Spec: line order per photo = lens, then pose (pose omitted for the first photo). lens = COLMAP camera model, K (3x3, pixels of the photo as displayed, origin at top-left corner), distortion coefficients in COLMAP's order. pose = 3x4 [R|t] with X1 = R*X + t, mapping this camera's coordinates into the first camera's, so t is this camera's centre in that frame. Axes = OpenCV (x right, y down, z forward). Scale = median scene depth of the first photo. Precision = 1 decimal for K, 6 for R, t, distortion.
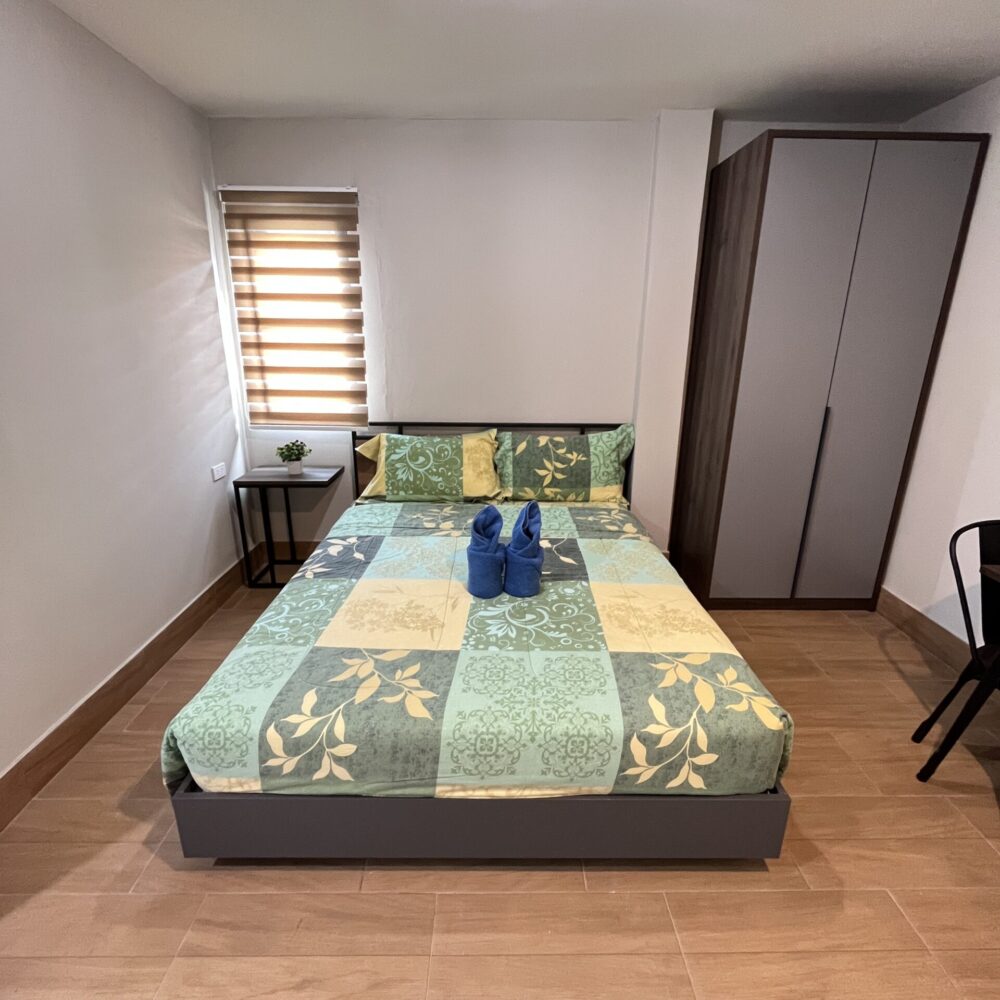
lens RADIAL K [[544.8, 0, 498.4], [0, 544.8, 499.0], [0, 0, 1]] dist [-0.002188, -0.000088]
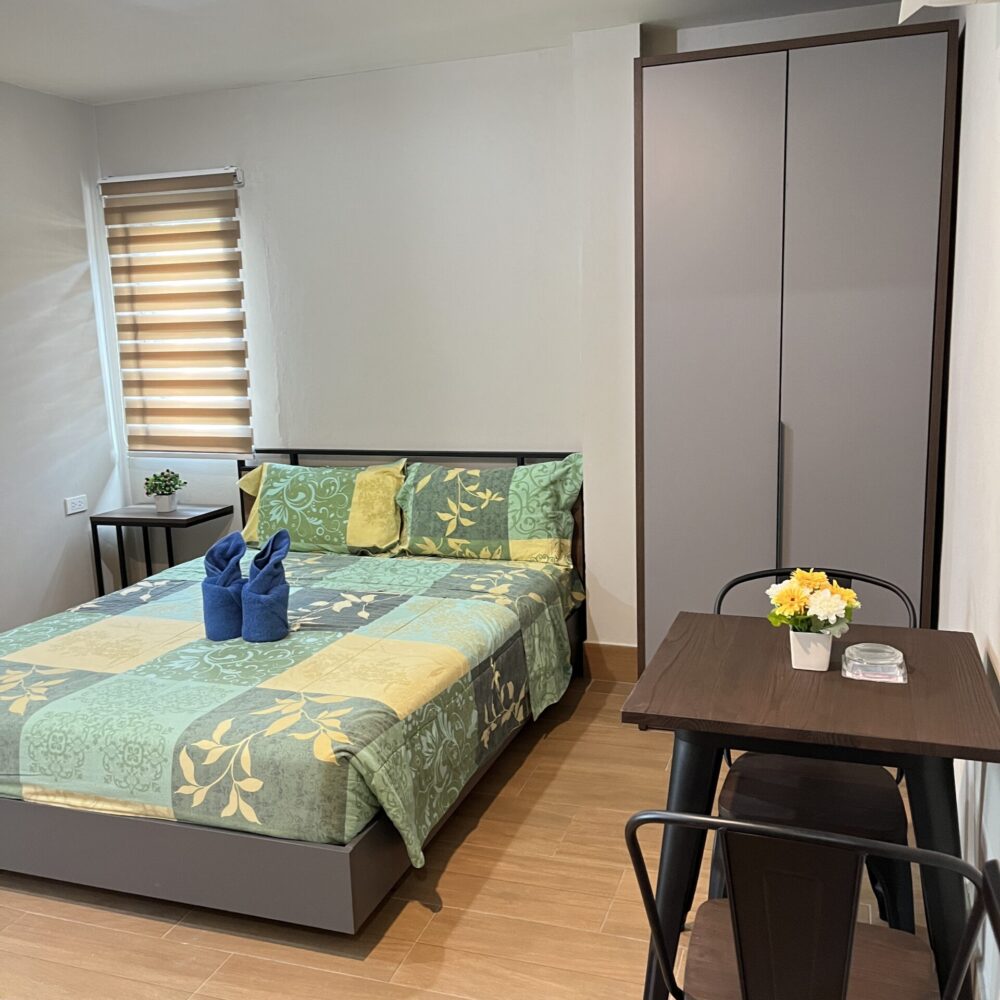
lens RADIAL K [[1012.4, 0, 501.8], [0, 1012.4, 506.2], [0, 0, 1]] dist [0.030723, 0.000000]
pose [[0.940206, 0.020847, -0.339967, 0.904848], [-0.060558, 0.992454, -0.106620, 0.113198], [0.335179, 0.120833, 0.934374, -0.345691]]
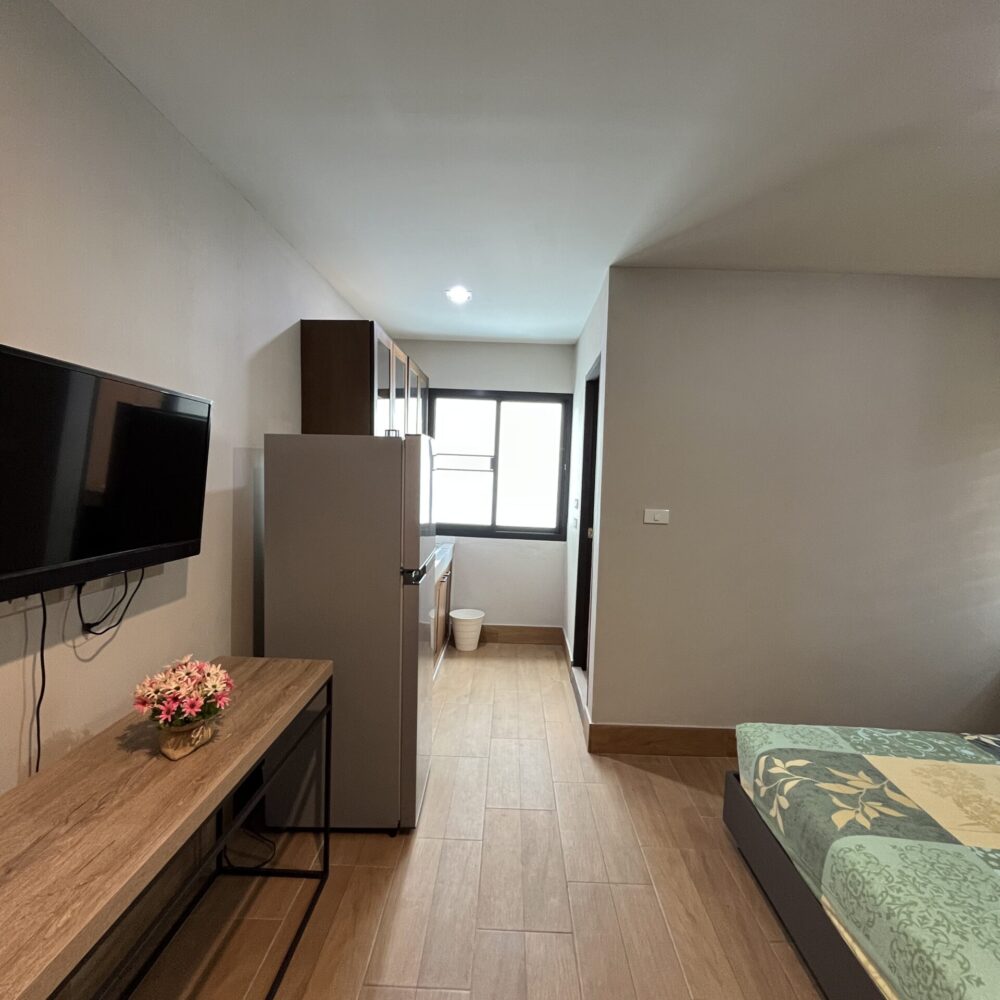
lens RADIAL K [[544.8, 0, 498.7], [0, 544.8, 498.6], [0, 0, 1]] dist [-0.002188, -0.000088]
pose [[-0.033452, 0.048260, -0.998274, 0.636219], [-0.329830, 0.942342, 0.056609, -0.036583], [0.943448, 0.331154, -0.015605, 0.108865]]
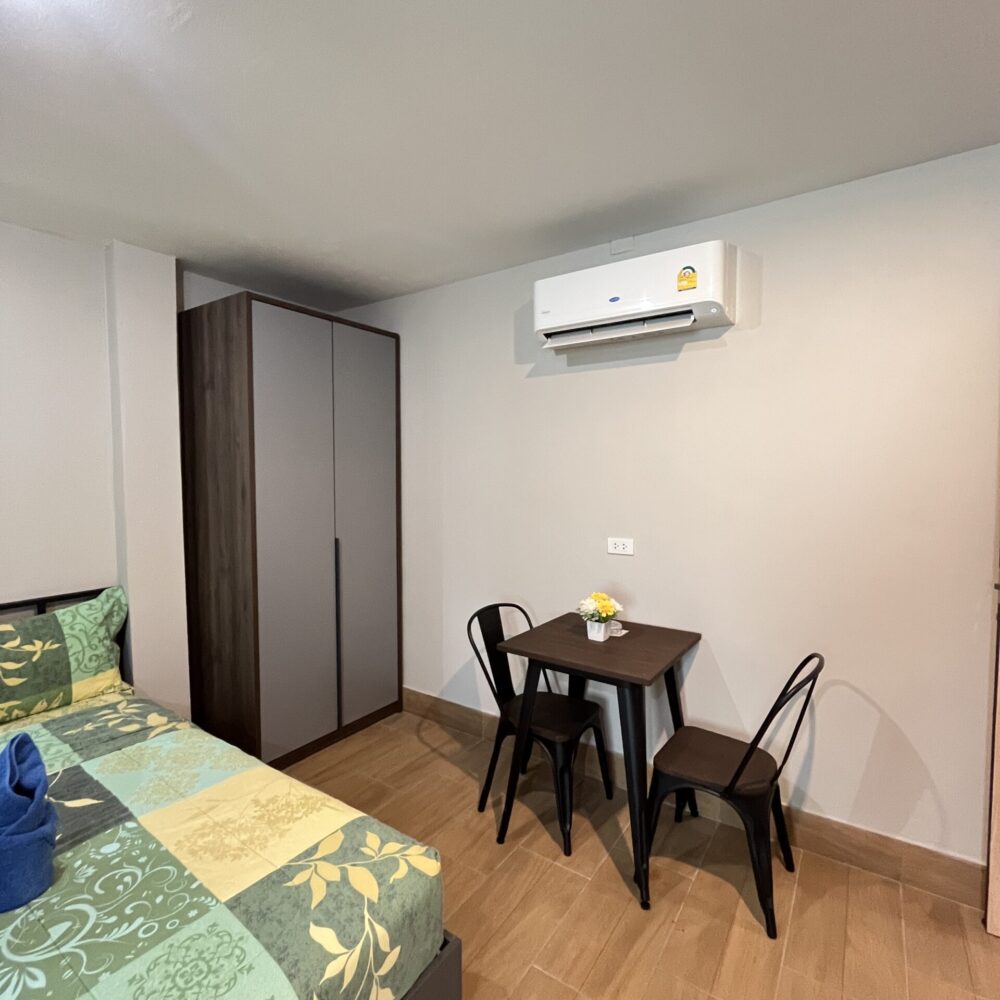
lens RADIAL K [[544.8, 0, 501.2], [0, 544.8, 497.9], [0, 0, 1]] dist [-0.002188, -0.000088]
pose [[0.577114, -0.050768, 0.815084, -0.114208], [0.249333, 0.961366, -0.116658, -0.047058], [-0.777672, 0.270552, 0.567475, 0.130654]]
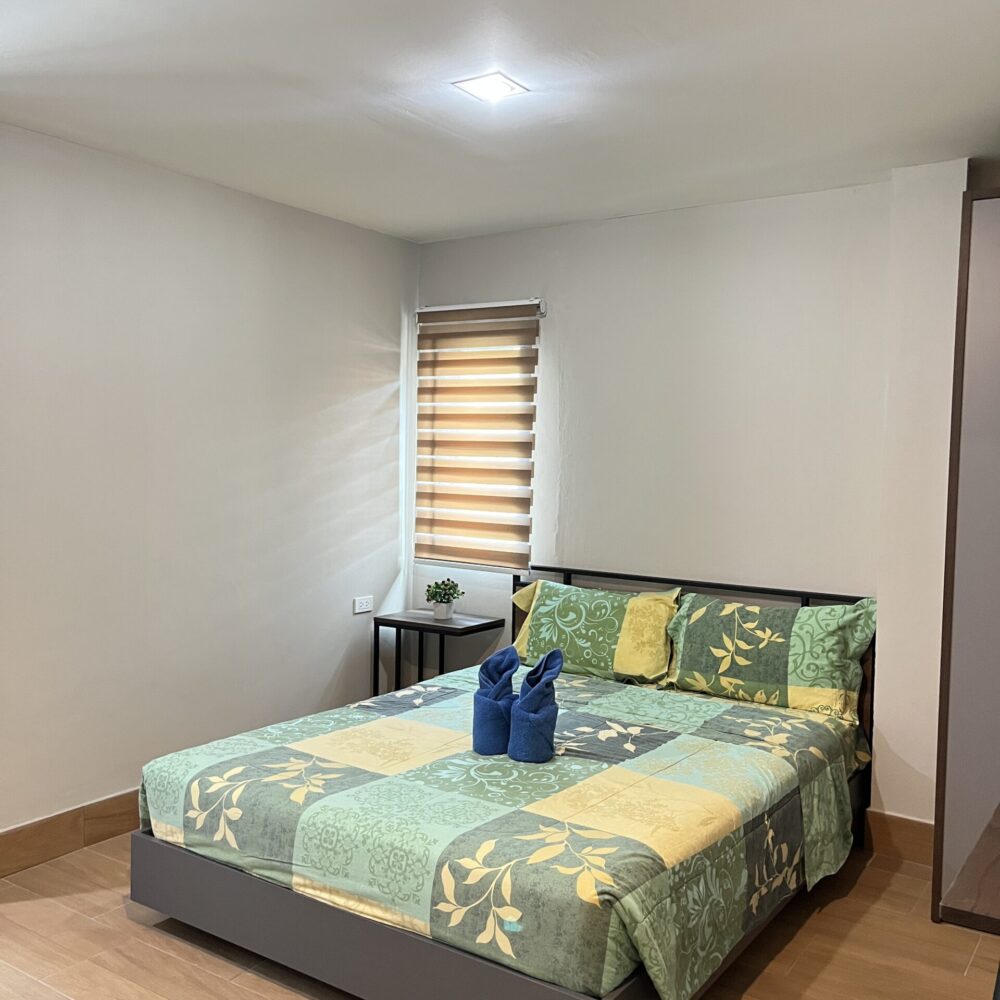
lens RADIAL K [[1012.4, 0, 497.8], [0, 1012.4, 501.9], [0, 0, 1]] dist [0.030723, 0.000000]
pose [[0.819546, 0.035385, -0.571920, 0.862647], [-0.181350, 0.962804, -0.200300, 0.112473], [0.543559, 0.267872, 0.795480, -0.338841]]
